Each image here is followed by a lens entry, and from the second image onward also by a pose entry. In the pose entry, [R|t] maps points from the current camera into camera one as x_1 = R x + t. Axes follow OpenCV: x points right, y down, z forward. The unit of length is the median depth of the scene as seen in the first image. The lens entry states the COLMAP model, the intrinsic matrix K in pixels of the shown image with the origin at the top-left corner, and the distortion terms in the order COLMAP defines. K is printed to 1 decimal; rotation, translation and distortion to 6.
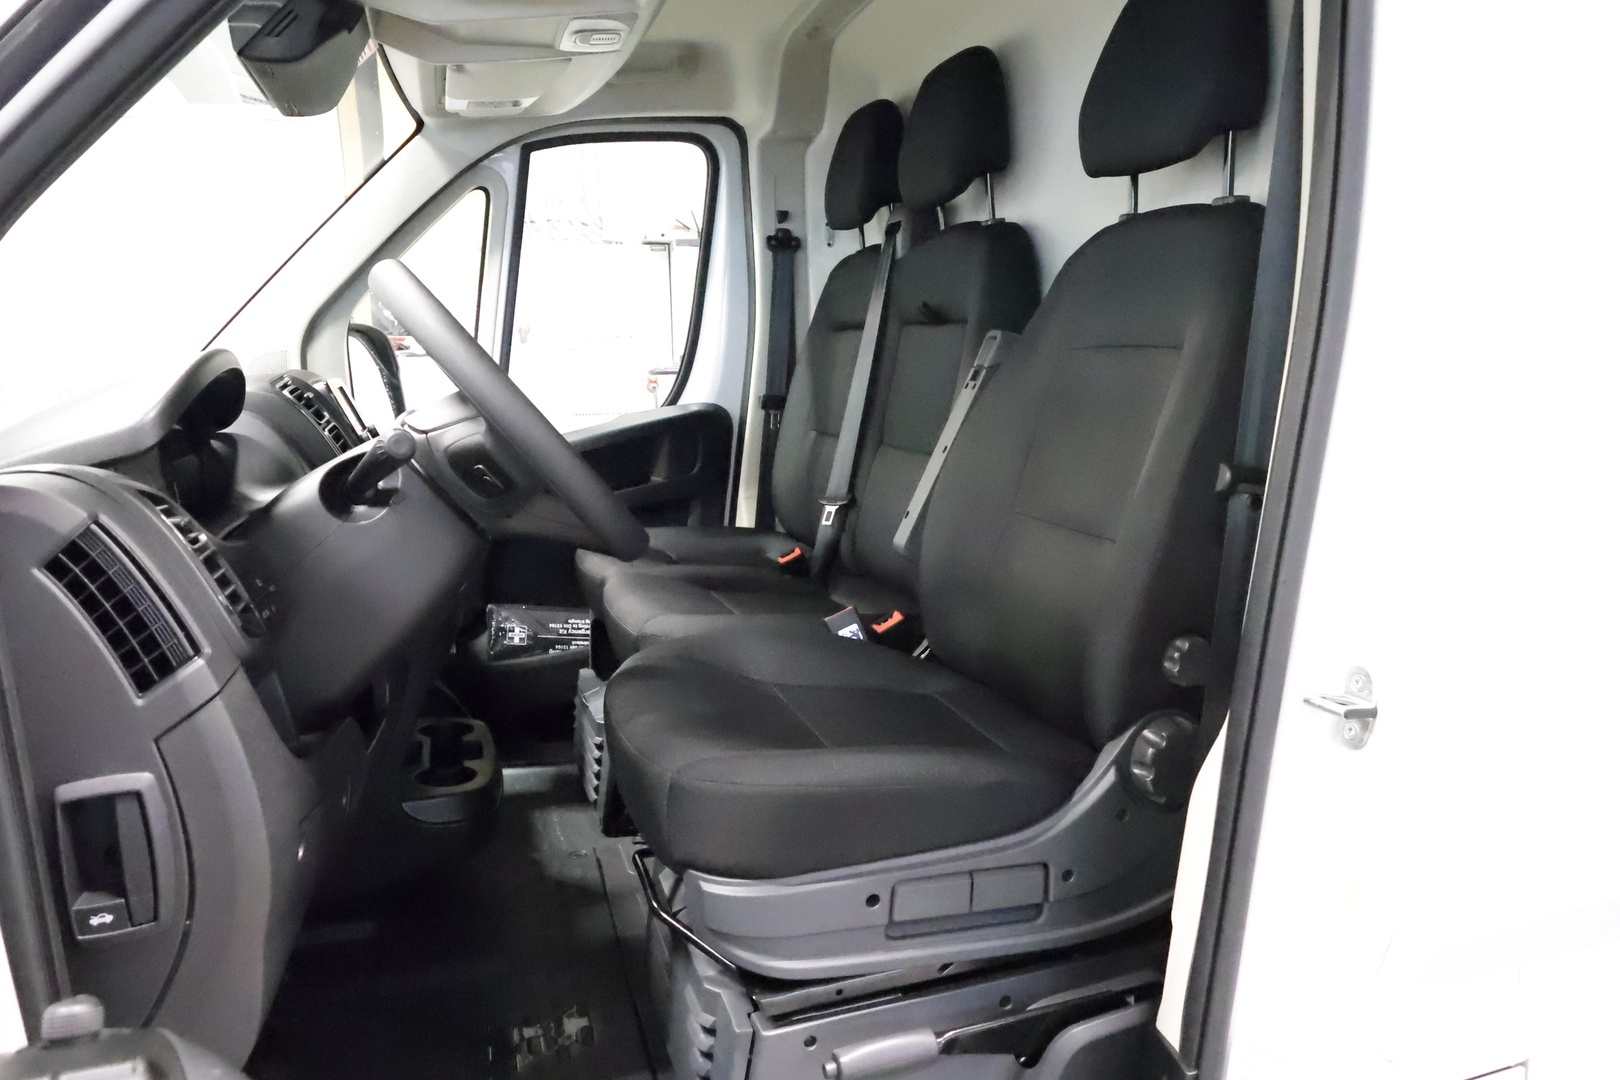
lens RADIAL K [[1158.9, 0, 810.0], [0, 1158.9, 540.0], [0, 0, 1]] dist [-0.005048, -0.005673]
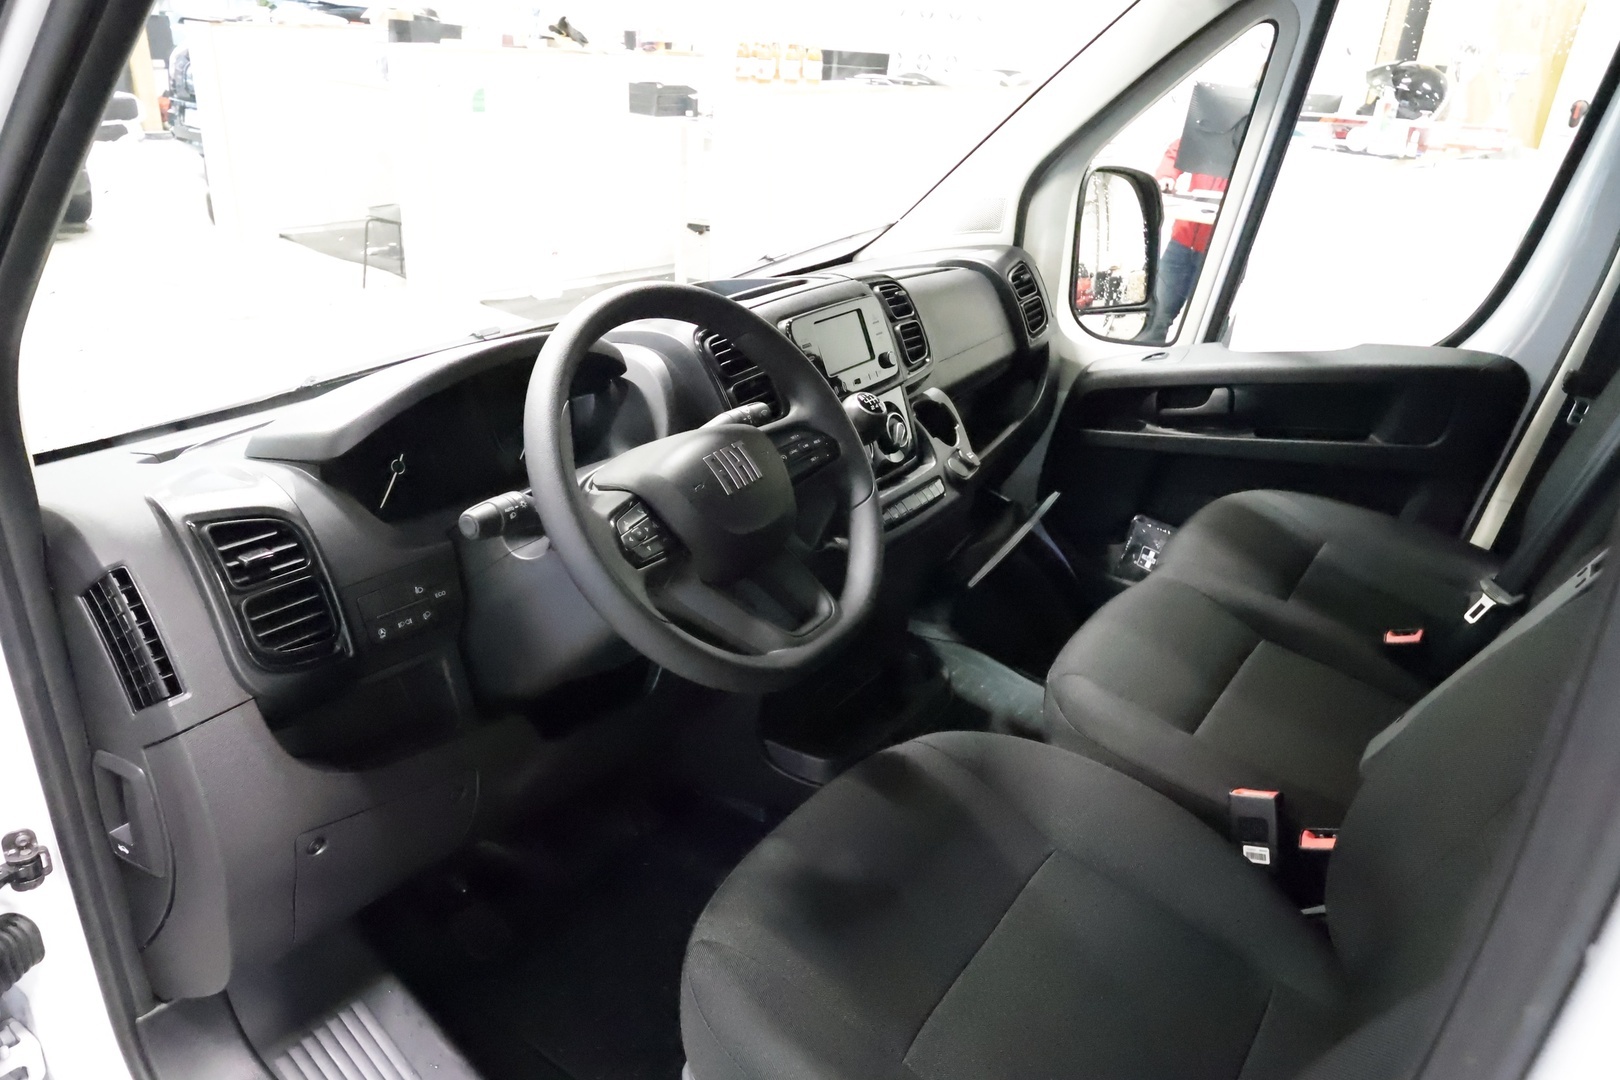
lens RADIAL K [[1158.9, 0, 810.0], [0, 1158.9, 540.0], [0, 0, 1]] dist [-0.005048, -0.005673]
pose [[0.624509, 0.380358, -0.682141, 0.192335], [-0.203197, 0.922450, 0.328323, -0.178239], [0.754121, -0.066432, 0.653366, 0.236664]]
